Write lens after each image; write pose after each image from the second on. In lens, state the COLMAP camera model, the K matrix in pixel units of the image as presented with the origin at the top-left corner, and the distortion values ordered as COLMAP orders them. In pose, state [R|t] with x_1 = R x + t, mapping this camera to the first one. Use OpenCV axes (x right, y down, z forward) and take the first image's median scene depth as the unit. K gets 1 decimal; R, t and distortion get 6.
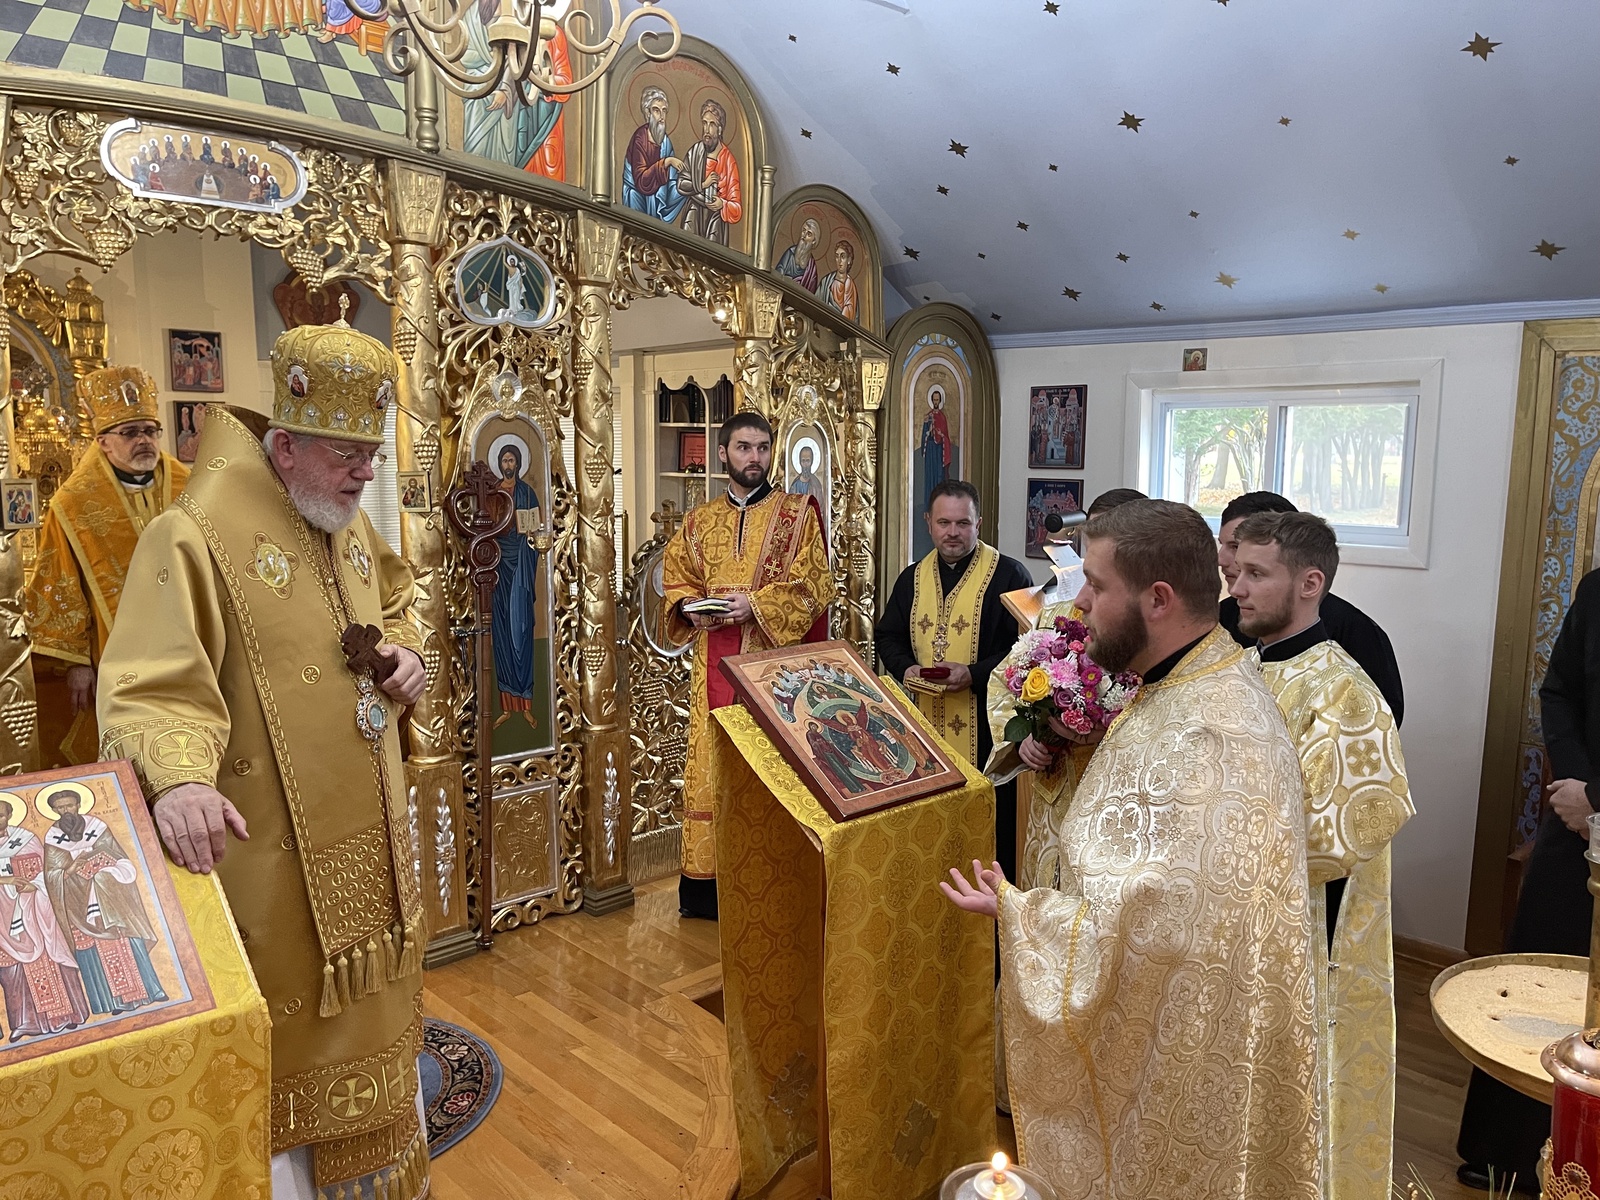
lens RADIAL K [[1197.7, 0, 803.1], [0, 1197.7, 602.3], [0, 0, 1]] dist [0.052667, -0.074217]
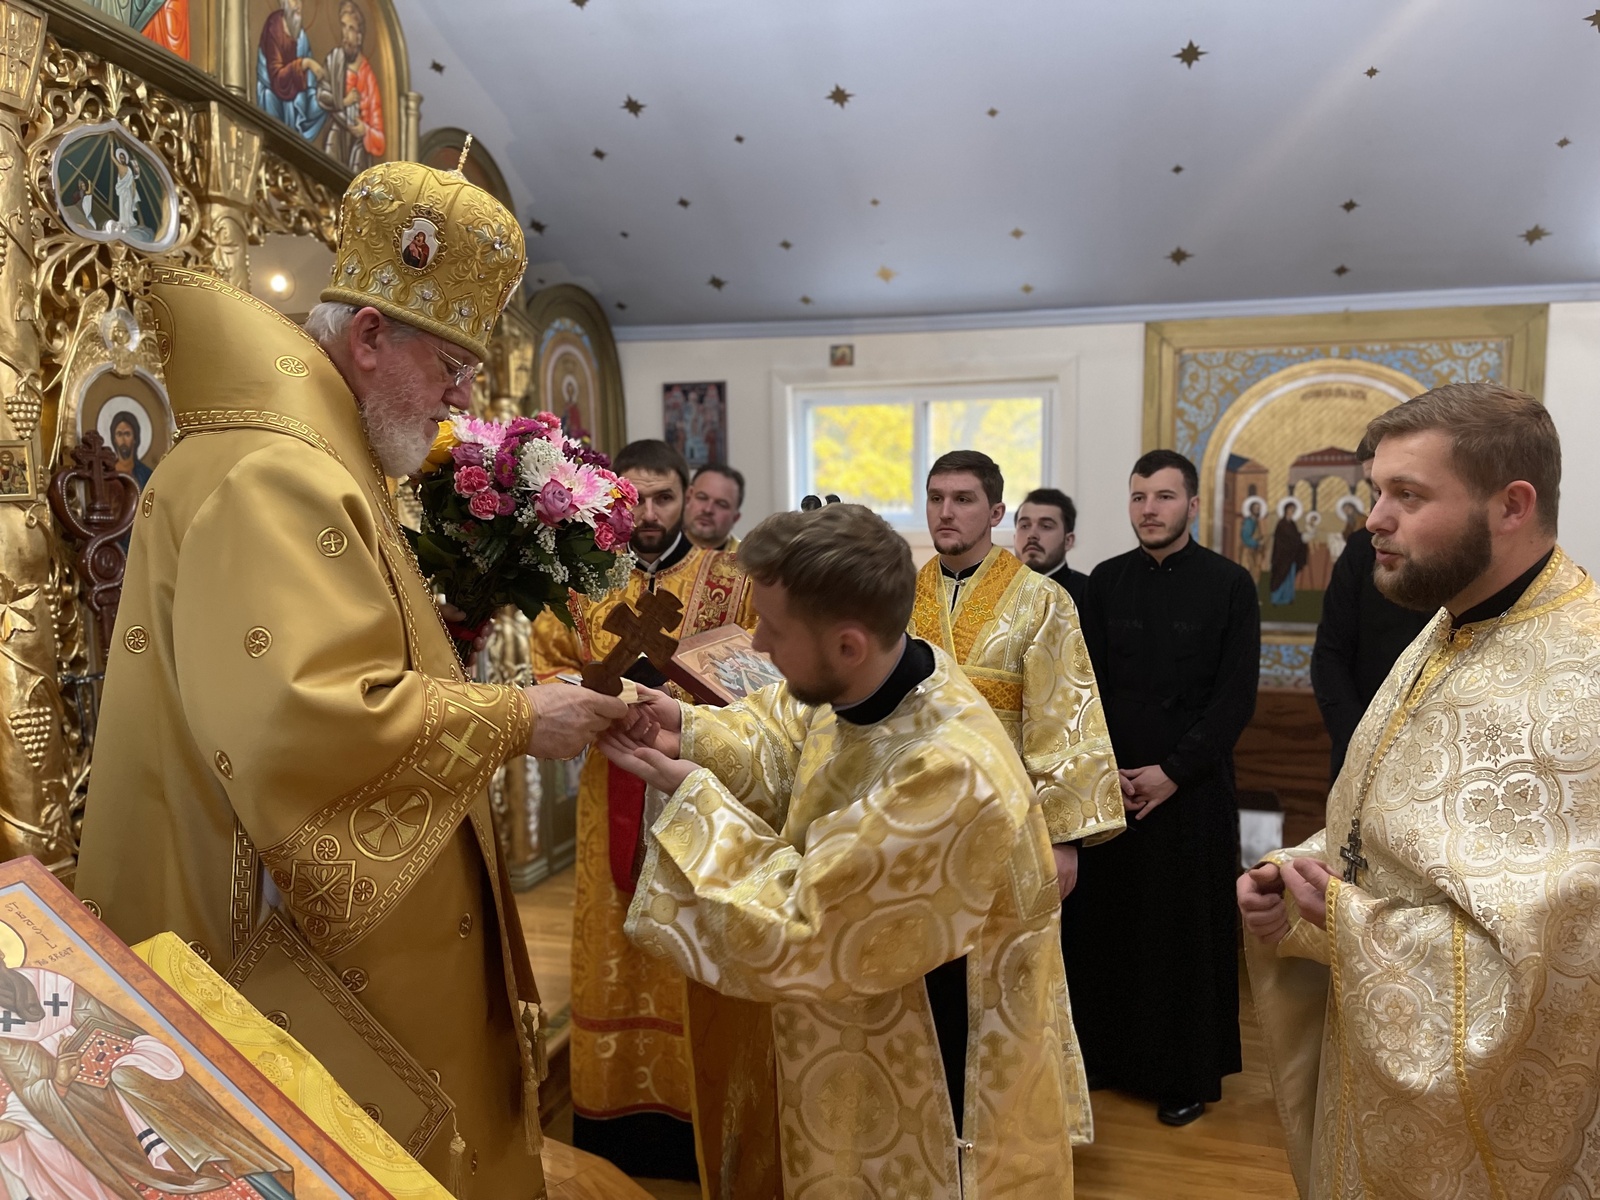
lens RADIAL K [[1197.6, 0, 803.6], [0, 1197.6, 599.5], [0, 0, 1]] dist [0.079517, -0.110487]
pose [[0.867288, -0.057261, 0.494502, -0.258999], [0.079131, 0.996590, -0.023386, 0.028580], [-0.491477, 0.059413, 0.868862, 0.185396]]
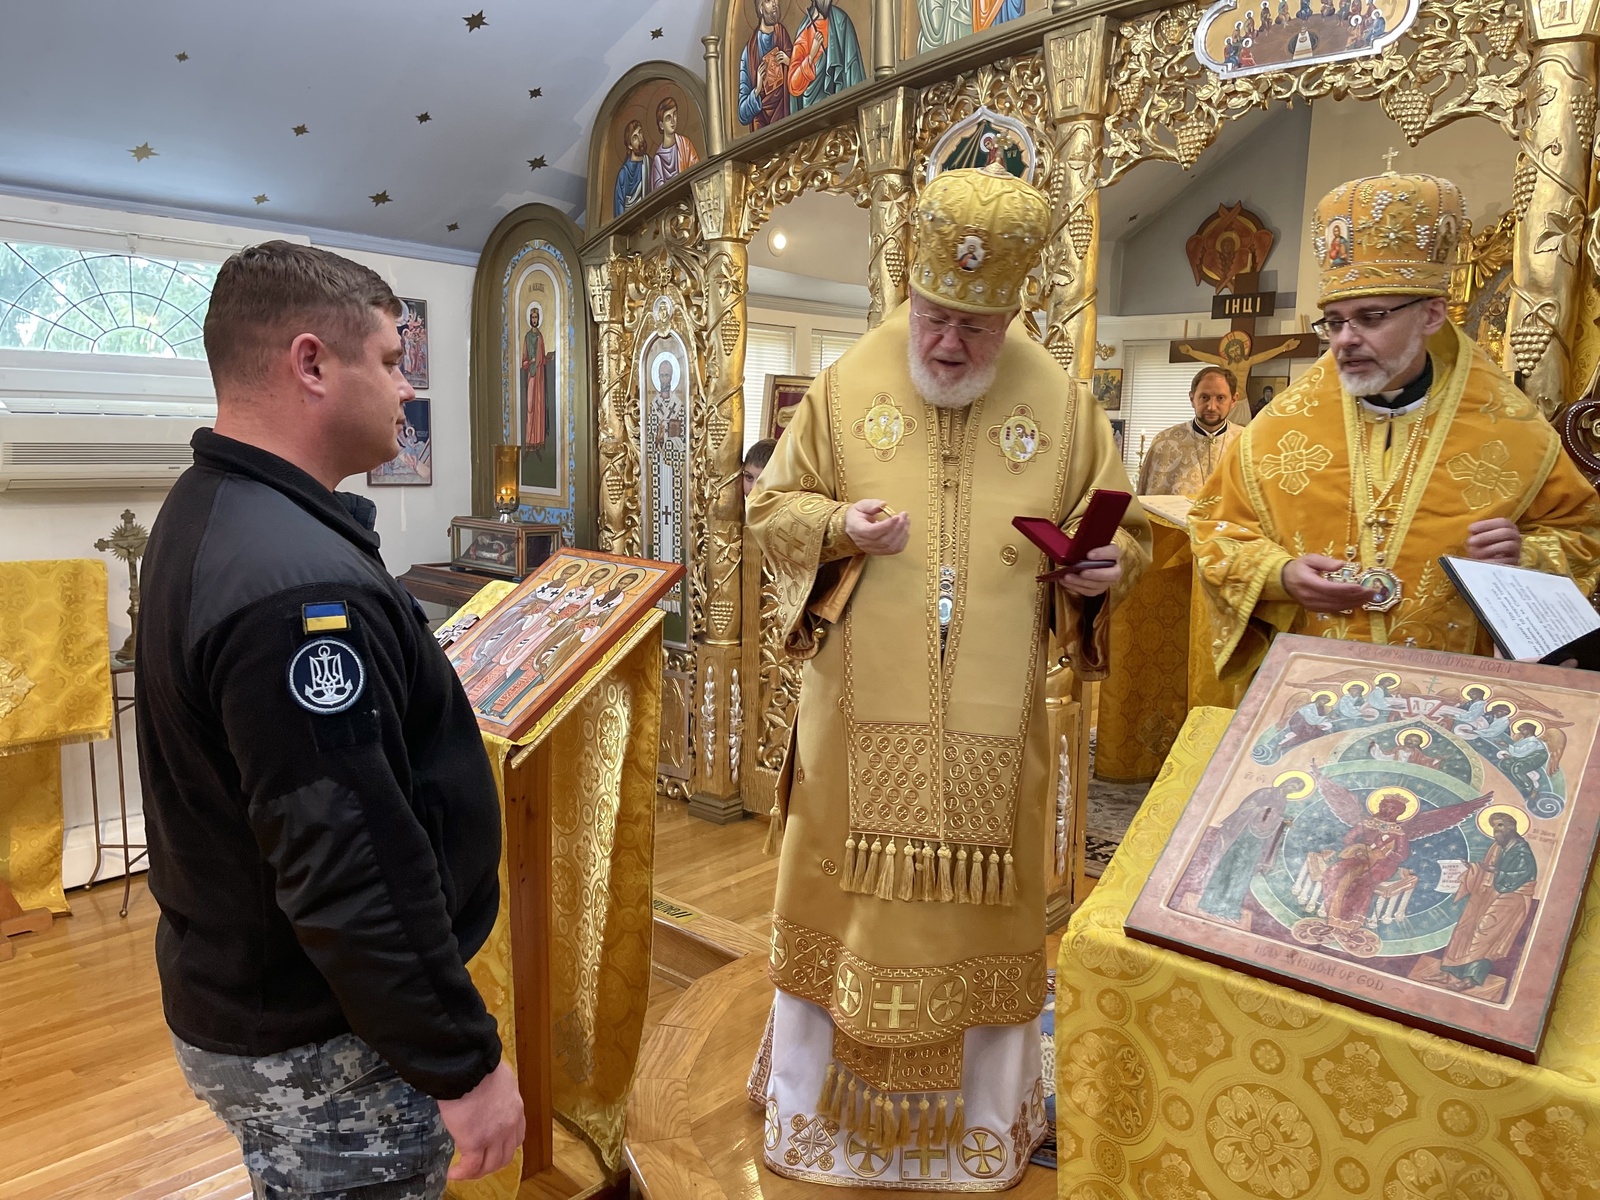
lens RADIAL K [[1197.6, 0, 803.6], [0, 1197.6, 599.5], [0, 0, 1]] dist [0.079517, -0.110487]
pose [[0.104645, 0.143749, -0.984066, 0.330202], [-0.153054, 0.980038, 0.126885, -0.005070], [0.982662, 0.137337, 0.124557, 0.490030]]
